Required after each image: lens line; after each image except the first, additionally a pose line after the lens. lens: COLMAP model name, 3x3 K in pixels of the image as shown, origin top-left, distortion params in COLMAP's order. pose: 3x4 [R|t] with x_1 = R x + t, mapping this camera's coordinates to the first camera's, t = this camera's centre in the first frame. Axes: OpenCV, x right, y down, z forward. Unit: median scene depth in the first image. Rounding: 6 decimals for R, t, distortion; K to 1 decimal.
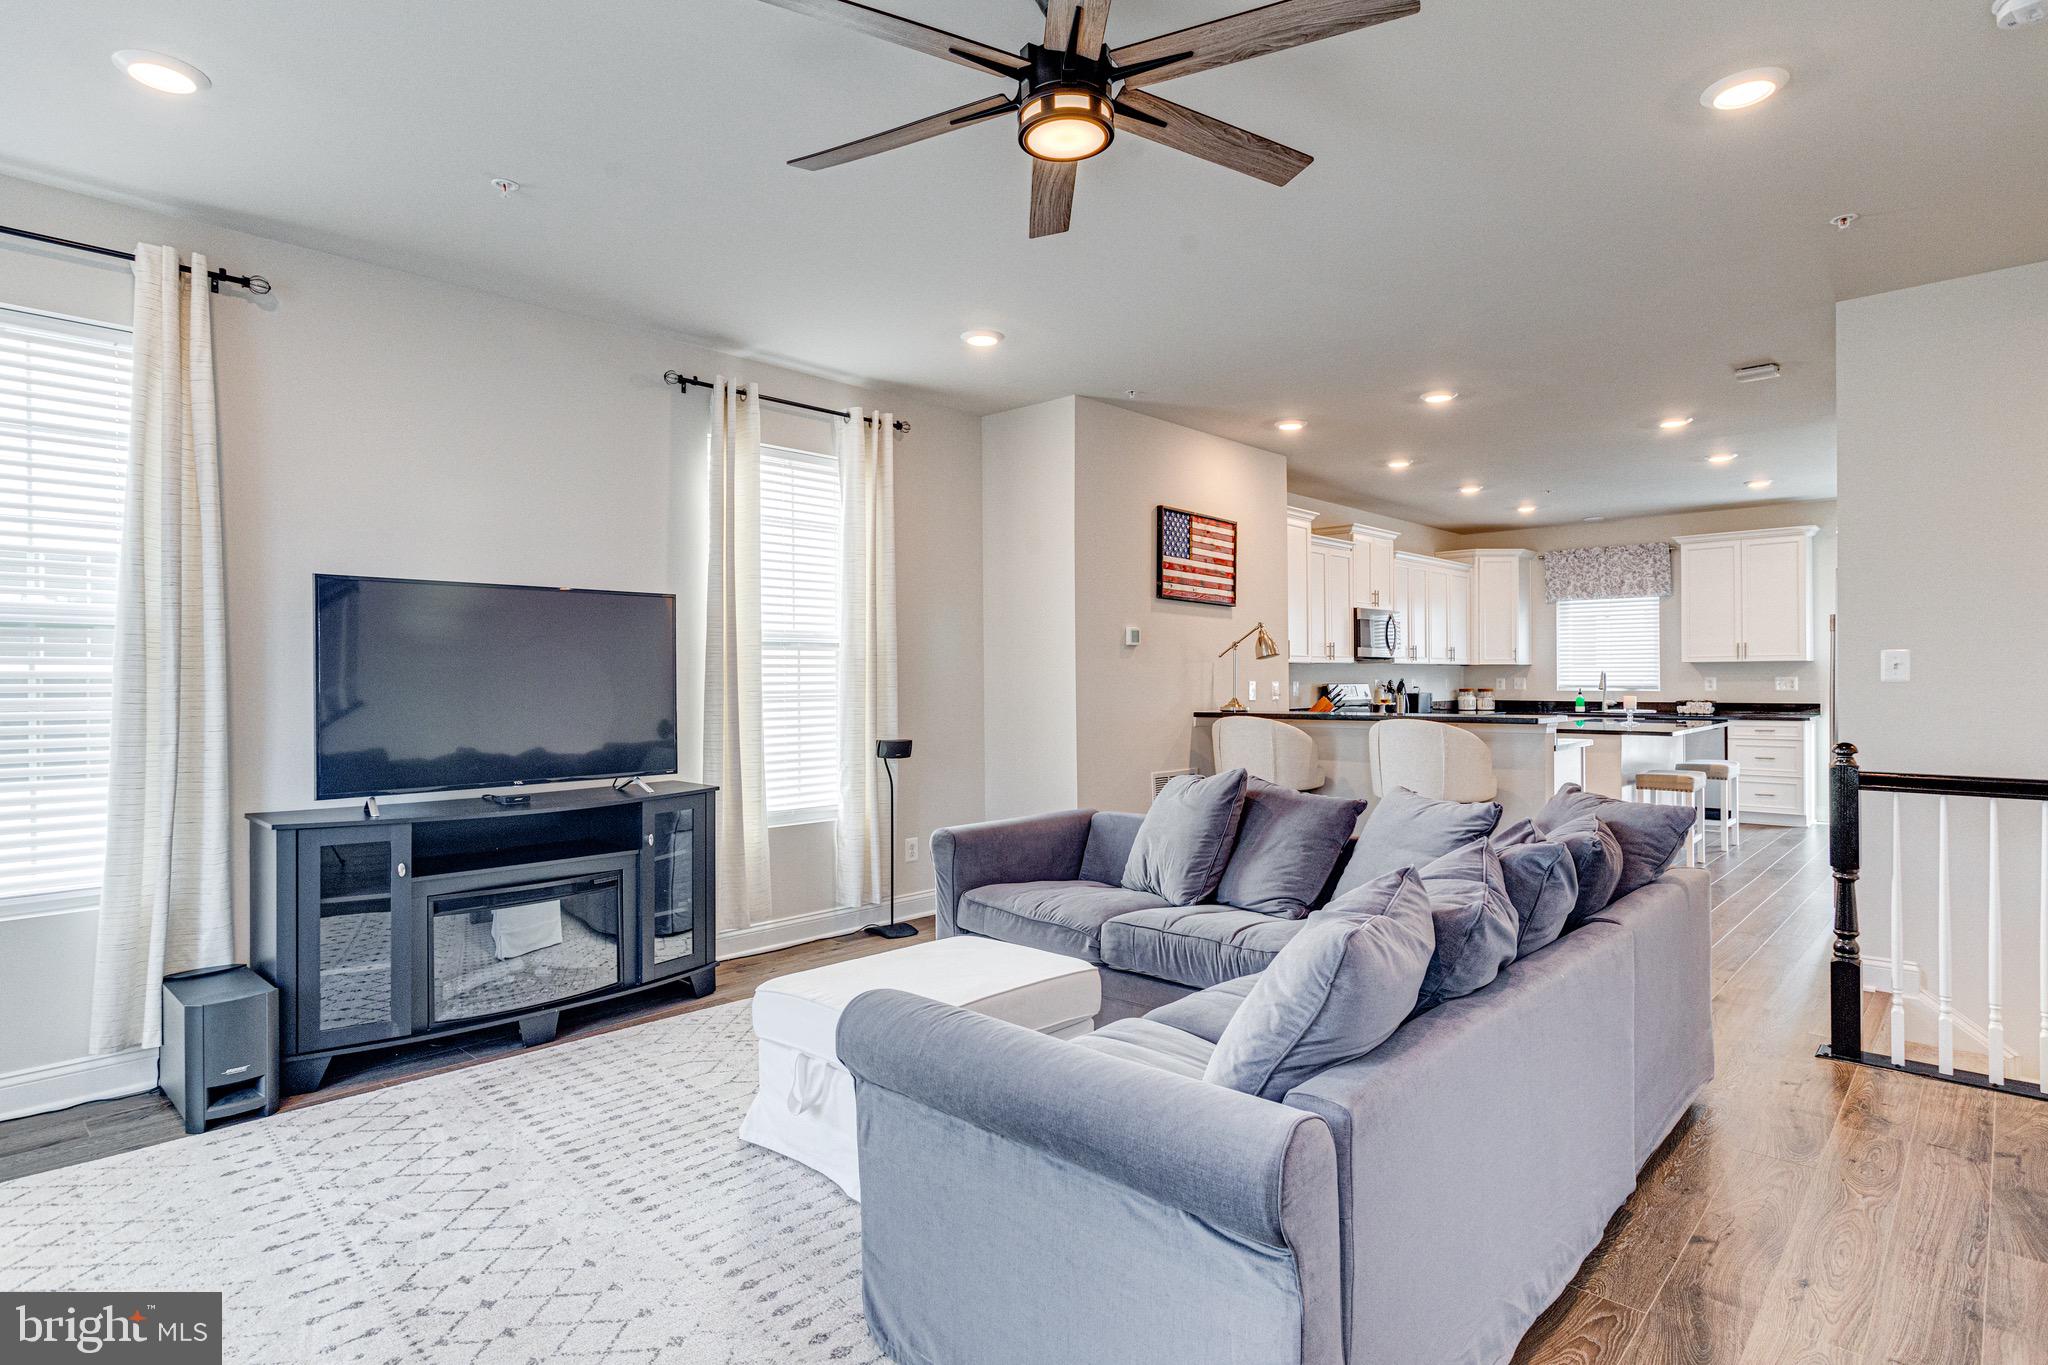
lens RADIAL K [[1045.2, 0, 1004.3], [0, 1045.2, 676.0], [0, 0, 1]] dist [0.001141, 0.005065]
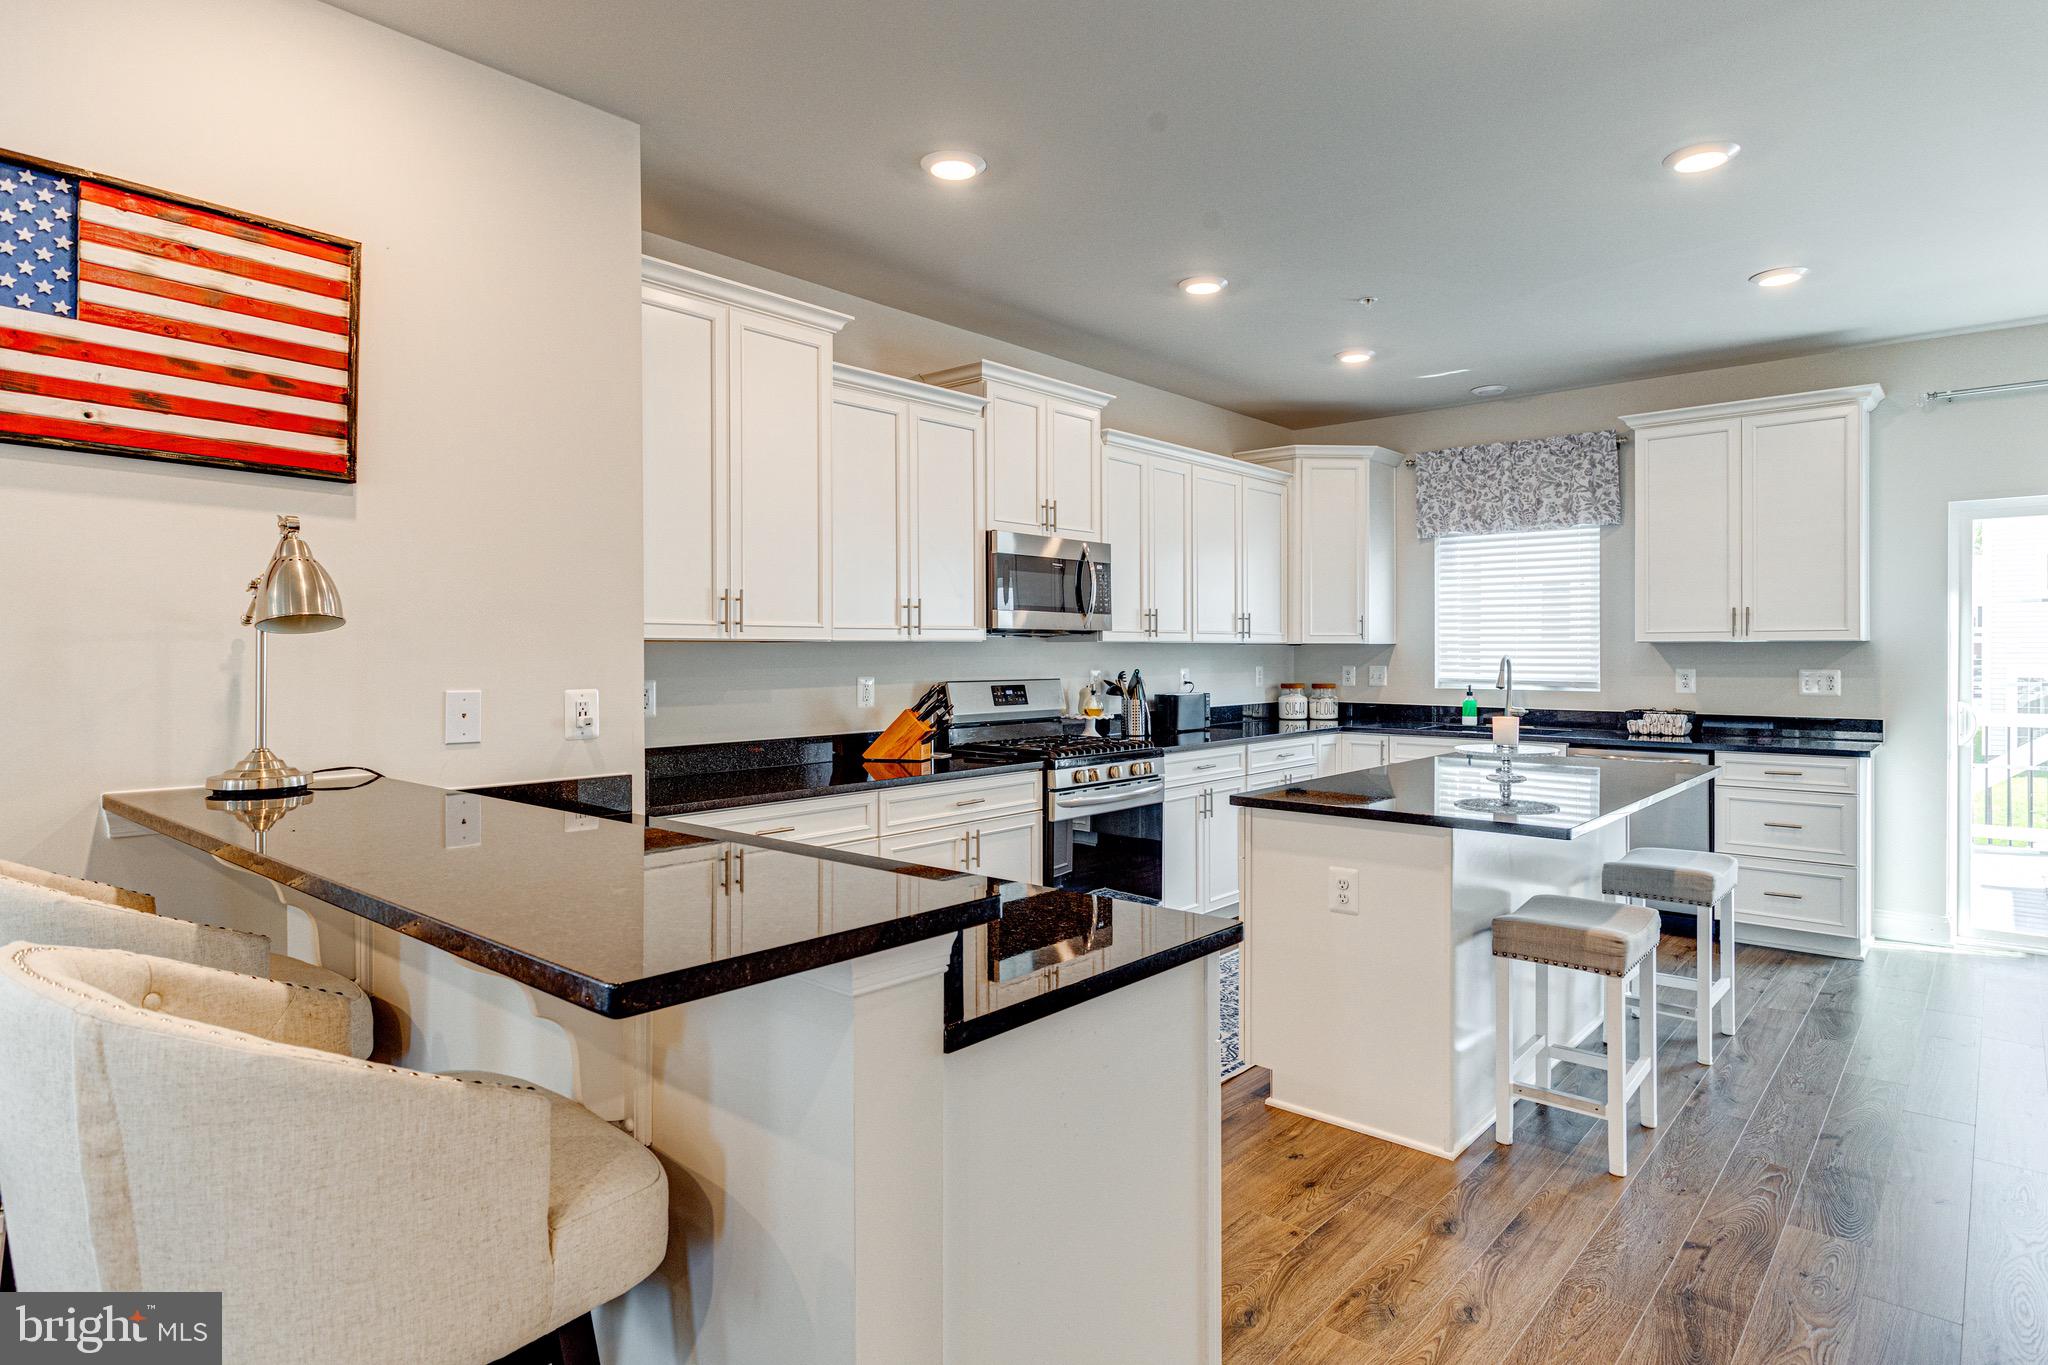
lens RADIAL K [[1102.2, 0, 1019.2], [0, 1102.2, 650.7], [0, 0, 1]] dist [0.007763, 0.001297]
pose [[0.999255, 0.003939, 0.038391, 0.295890], [-0.003944, 0.999992, 0.000059, -0.007117], [-0.038391, -0.000210, 0.999263, 0.423134]]
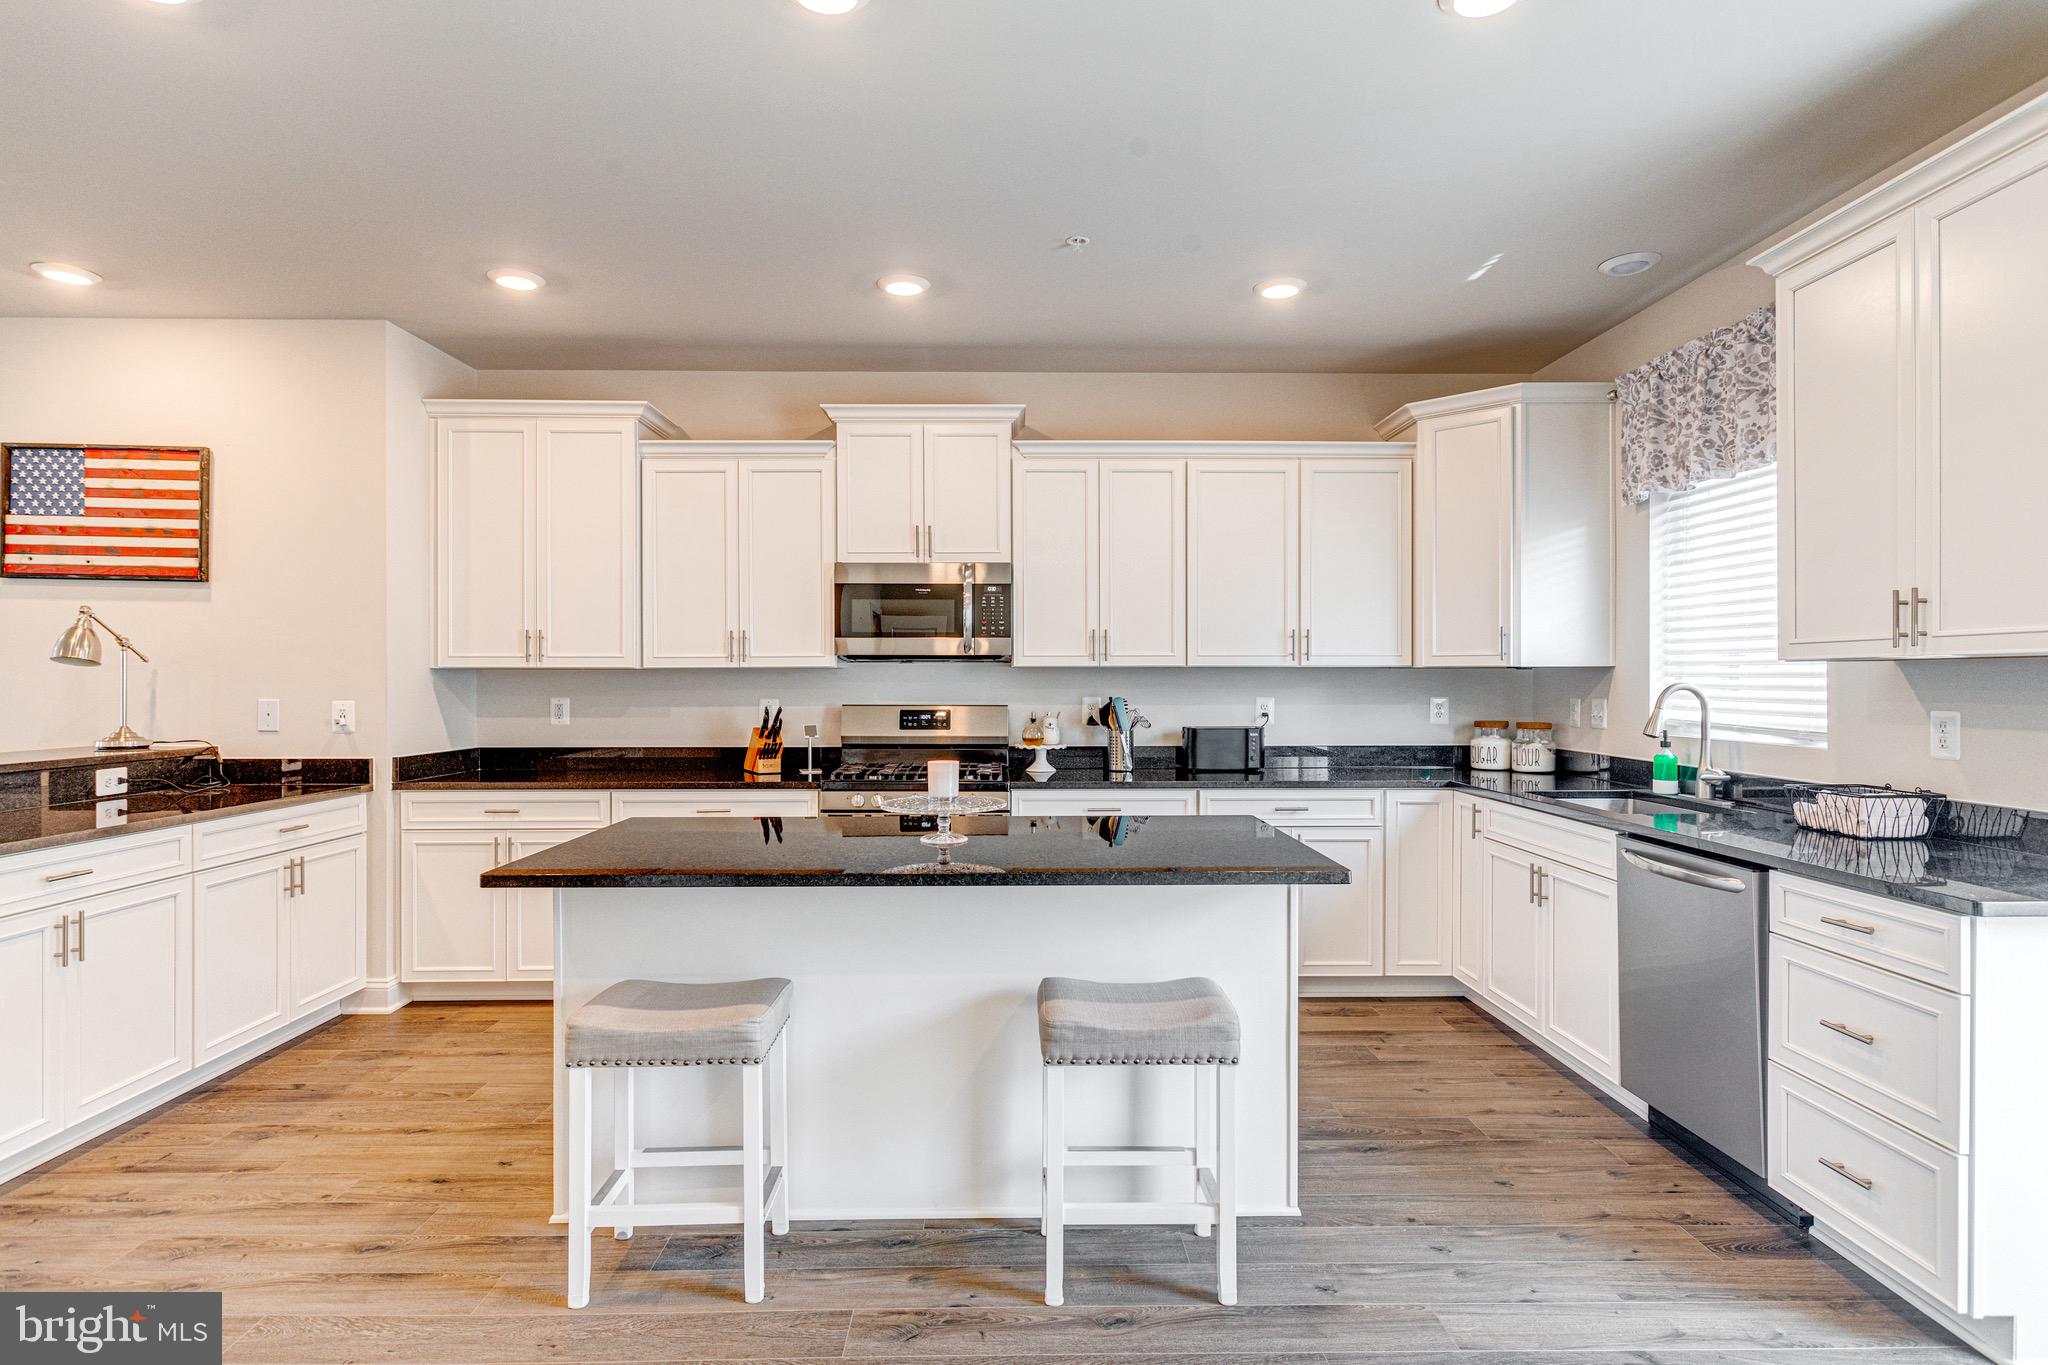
lens RADIAL K [[1045.2, 0, 1021.4], [0, 1045.2, 682.9], [0, 0, 1]] dist [0.001141, 0.005065]
pose [[0.705637, 0.007226, -0.708537, 0.699286], [-0.003242, 0.999970, 0.006970, -0.007551], [0.708566, -0.002621, 0.705639, 0.618782]]
